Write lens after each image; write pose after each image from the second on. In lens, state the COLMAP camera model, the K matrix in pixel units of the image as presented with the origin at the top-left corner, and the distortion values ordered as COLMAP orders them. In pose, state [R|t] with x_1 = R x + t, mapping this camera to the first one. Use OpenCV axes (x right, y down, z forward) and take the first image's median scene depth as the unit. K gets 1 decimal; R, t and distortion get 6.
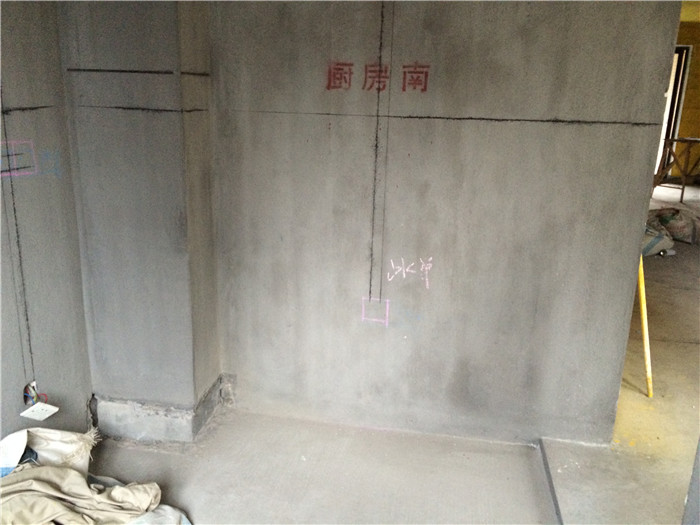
lens RADIAL K [[601.3, 0, 350.7], [0, 601.3, 262.4], [0, 0, 1]] dist [0.082090, -0.099262]
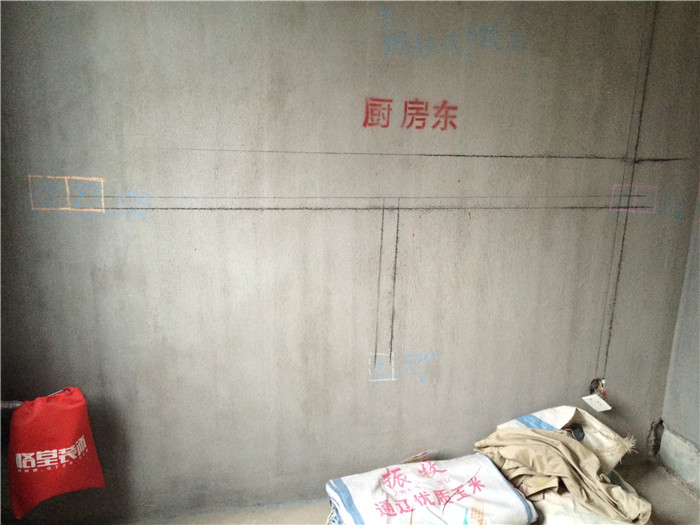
lens RADIAL K [[601.3, 0, 351.3], [0, 601.3, 261.6], [0, 0, 1]] dist [0.082090, -0.099262]
pose [[0.392492, 0.184044, -0.901154, 0.345503], [-0.268431, 0.960041, 0.079157, 0.008767], [0.879713, 0.210829, 0.426212, -0.007256]]
